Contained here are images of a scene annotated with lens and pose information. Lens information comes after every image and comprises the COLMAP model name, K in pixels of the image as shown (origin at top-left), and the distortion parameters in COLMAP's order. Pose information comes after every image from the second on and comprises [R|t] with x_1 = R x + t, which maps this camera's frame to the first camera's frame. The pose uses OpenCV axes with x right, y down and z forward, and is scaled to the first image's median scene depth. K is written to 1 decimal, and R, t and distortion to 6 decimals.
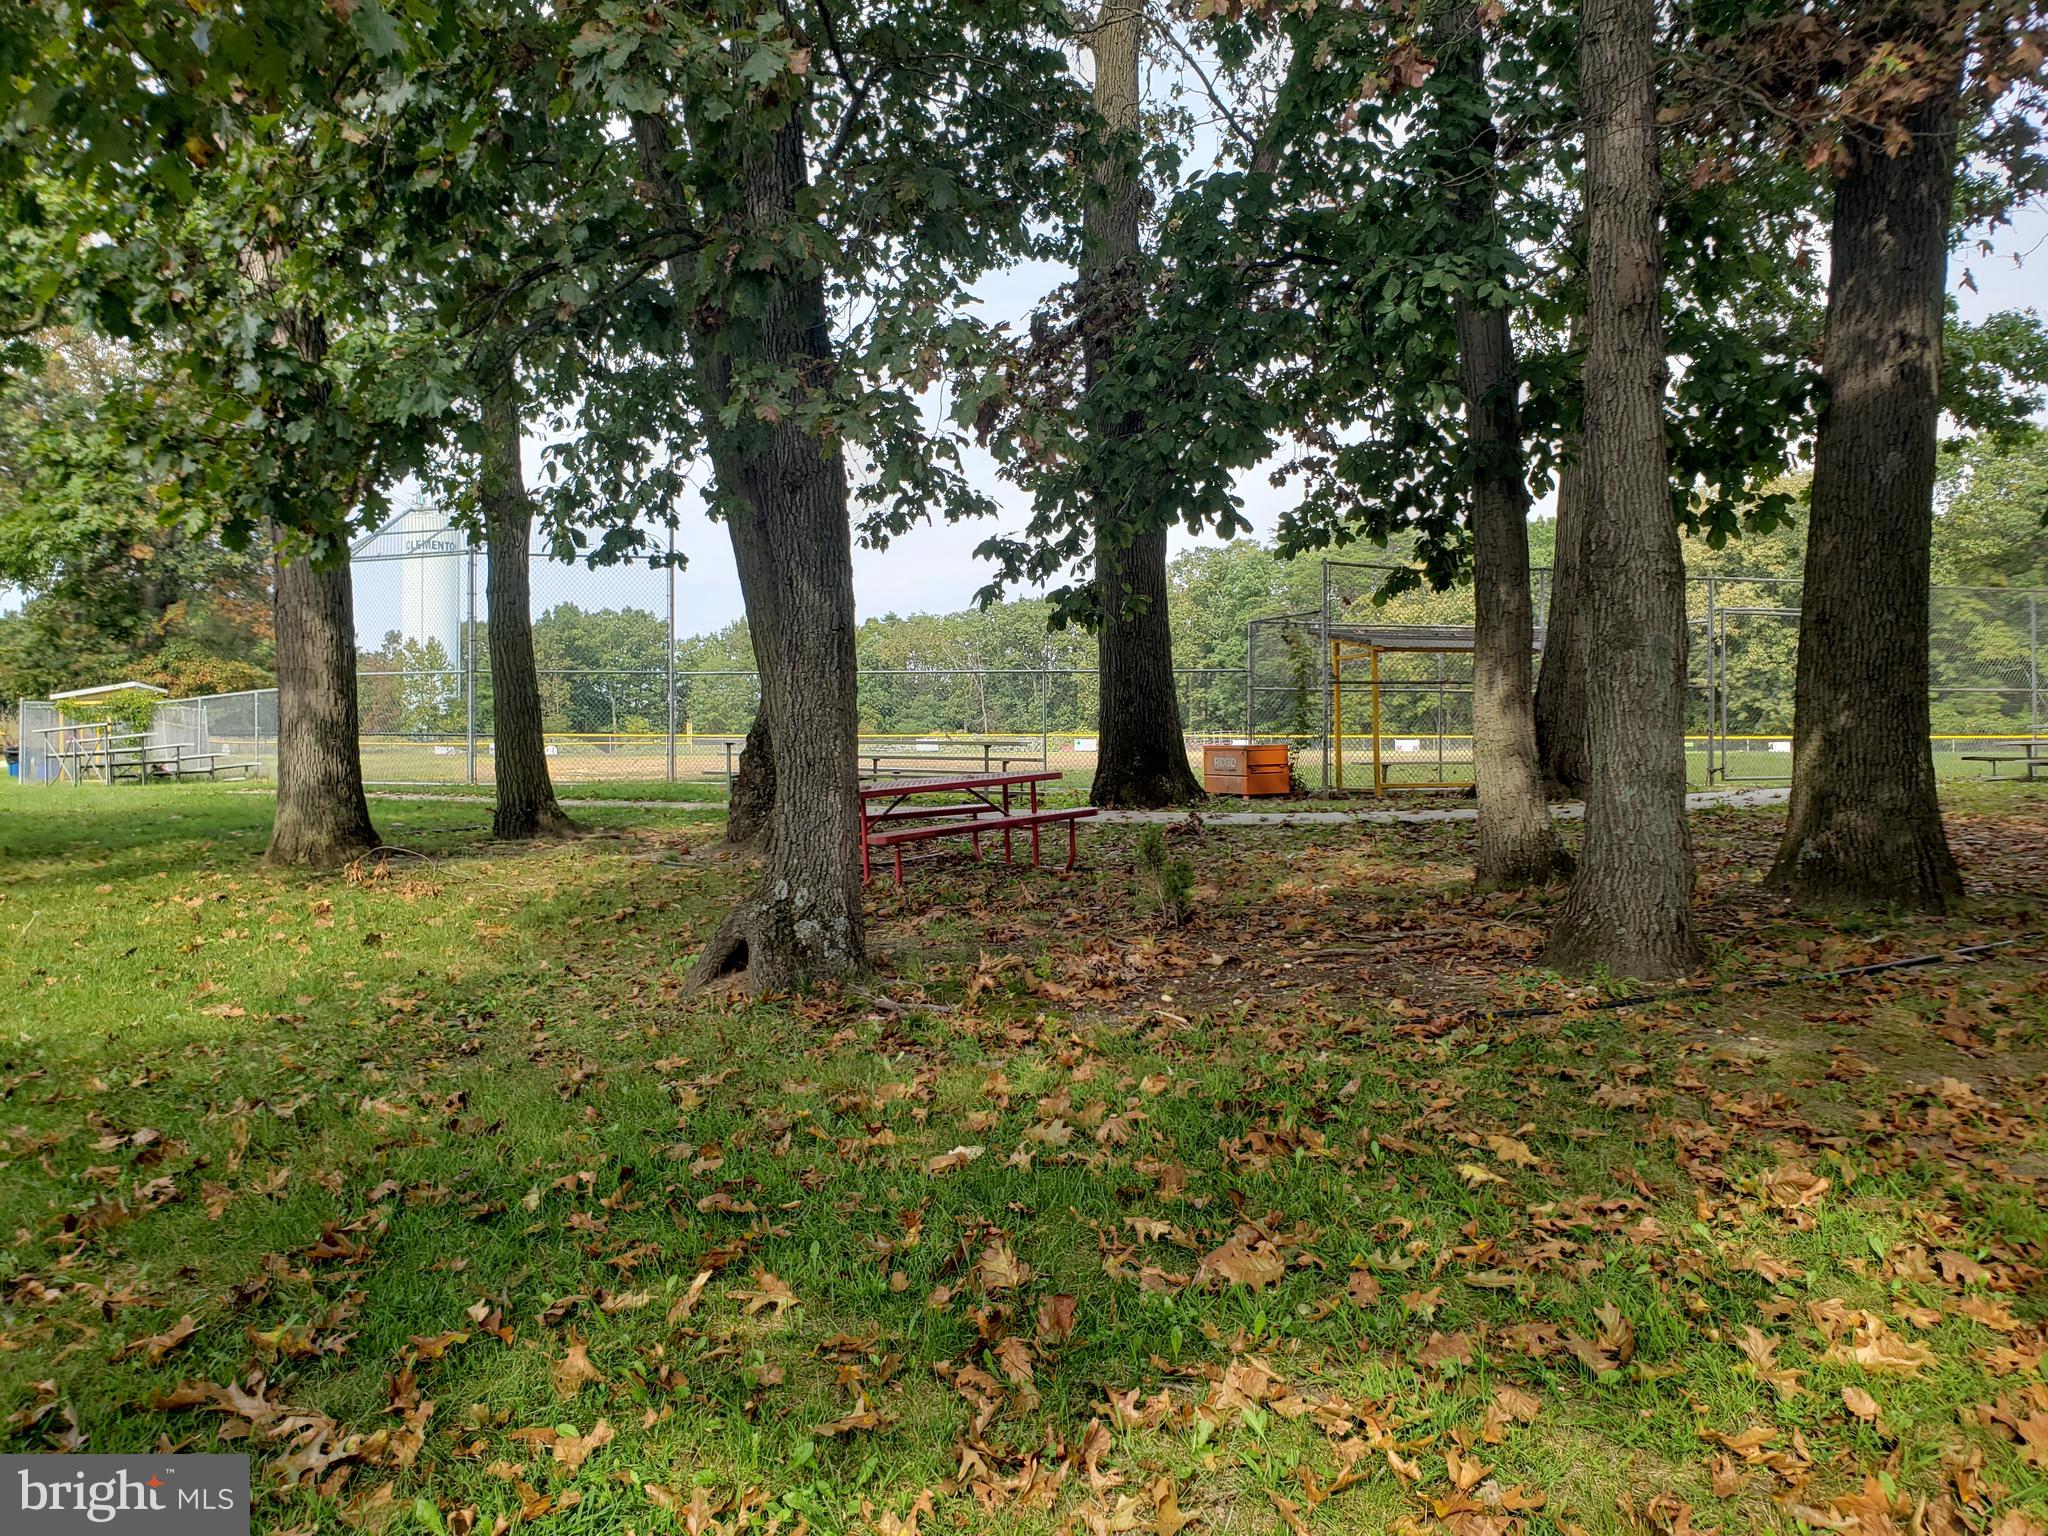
lens RADIAL K [[1599.7, 0, 1024.0], [0, 1599.7, 768.0], [0, 0, 1]] dist [0.016737, 0.000945]
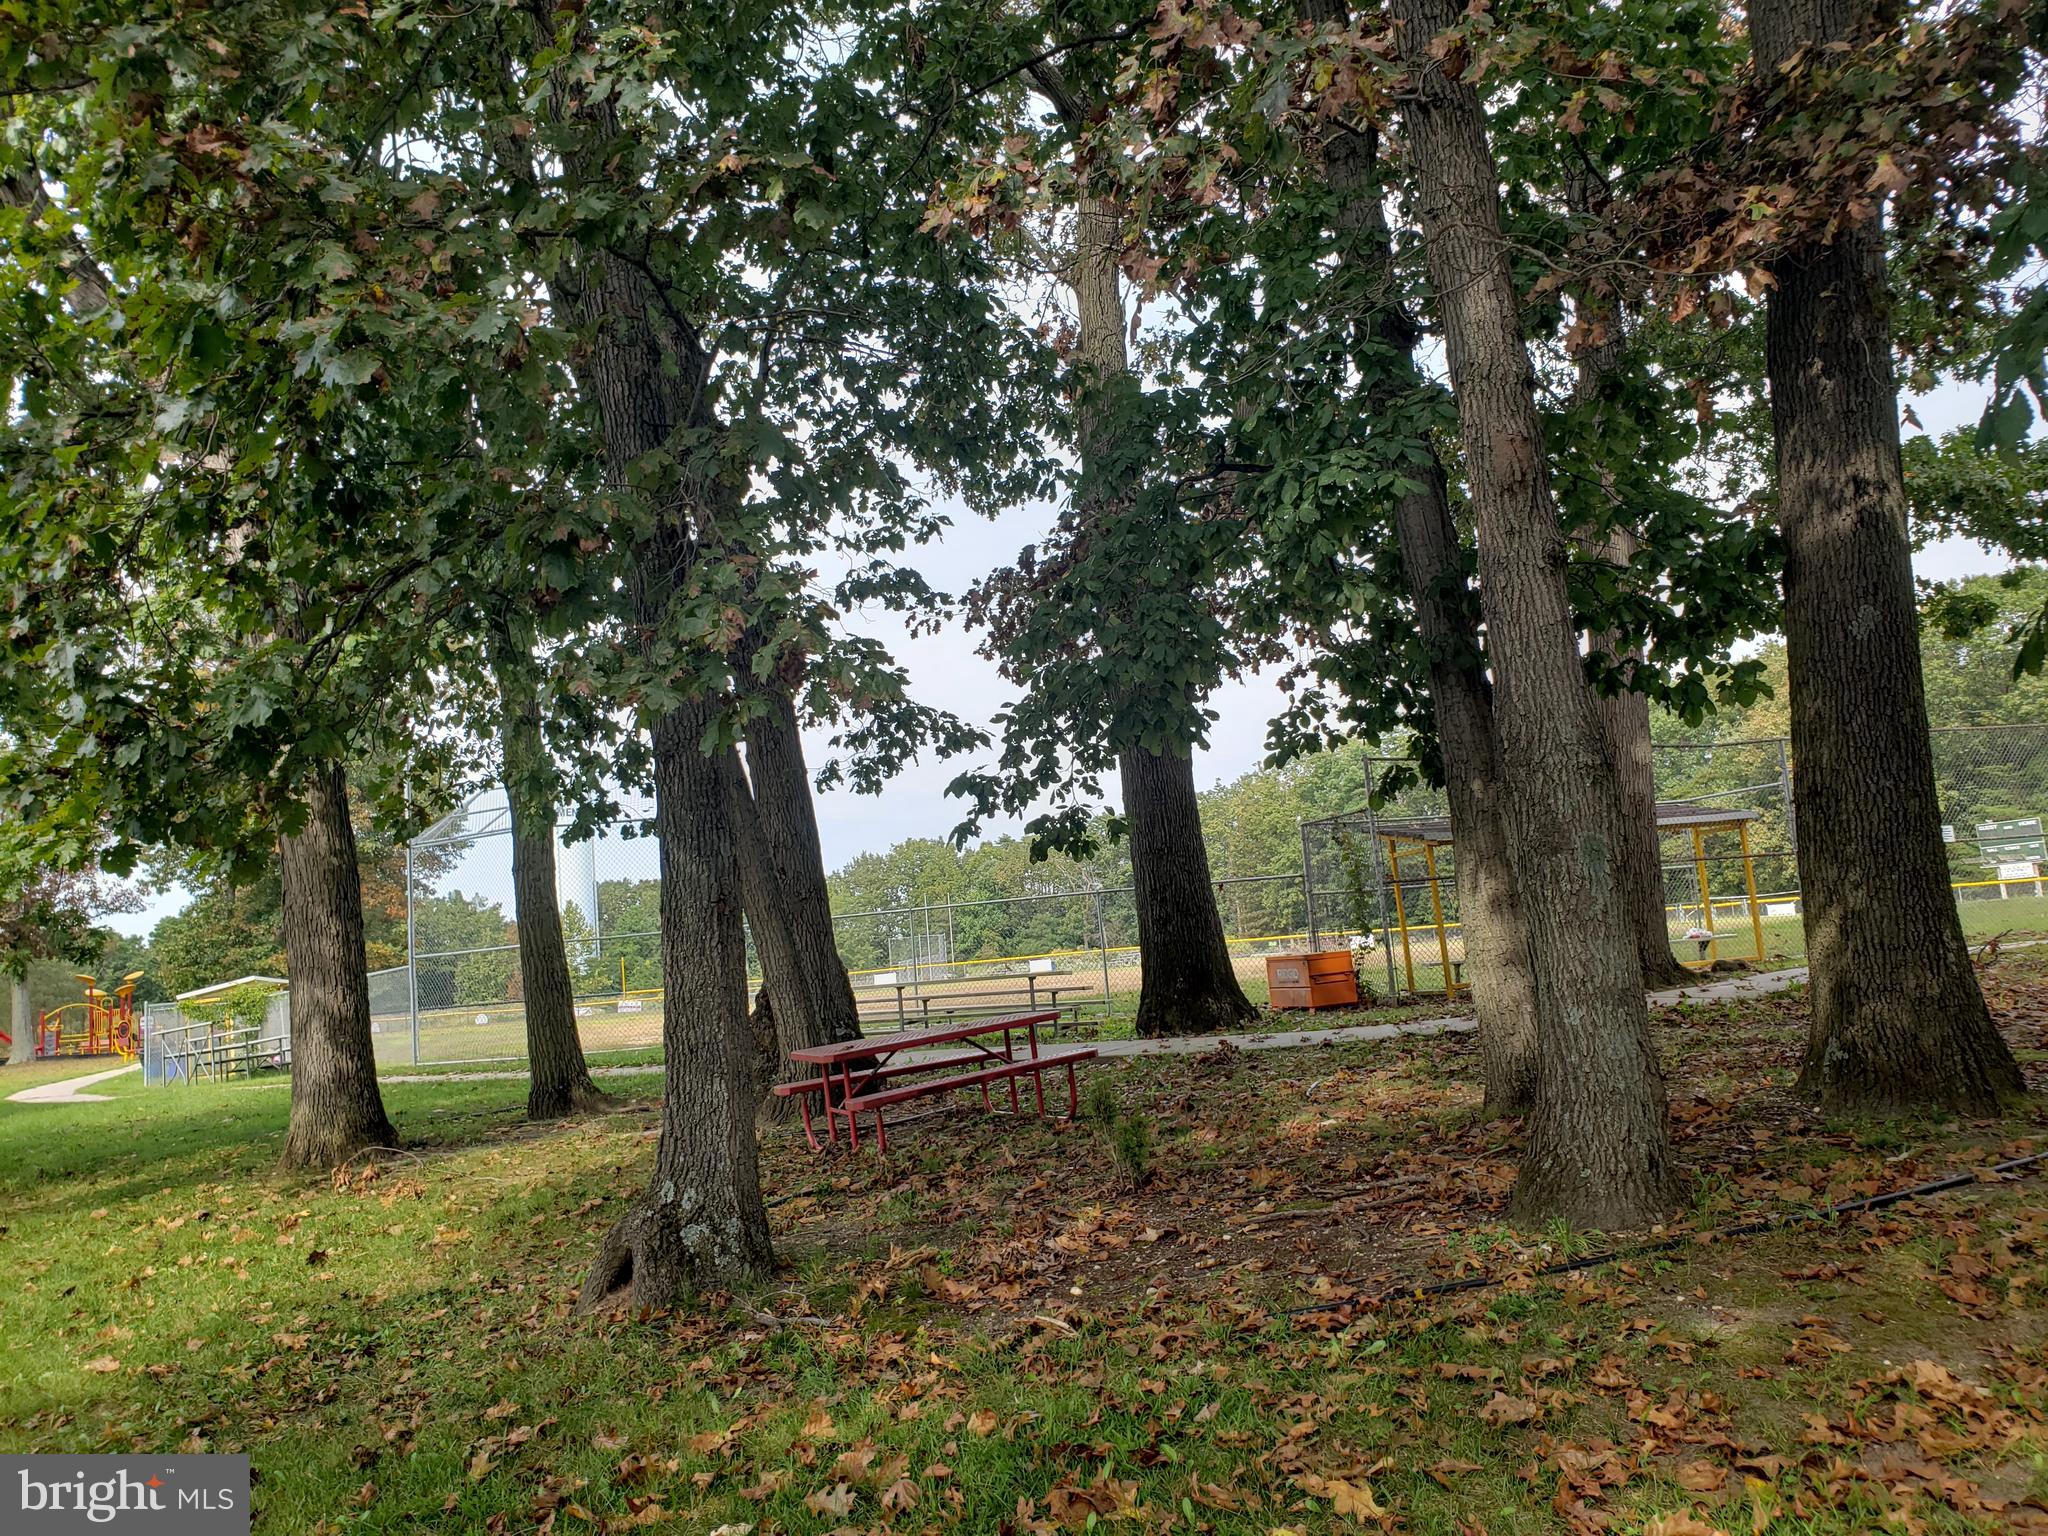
lens RADIAL K [[1604.0, 0, 1021.9], [0, 1604.0, 812.4], [0, 0, 1]] dist [-0.002428, 0.057458]
pose [[0.993307, -0.091027, -0.071094, 0.118983], [0.082867, 0.990435, -0.110324, -0.018867], [0.080457, 0.103694, 0.991350, 0.066540]]
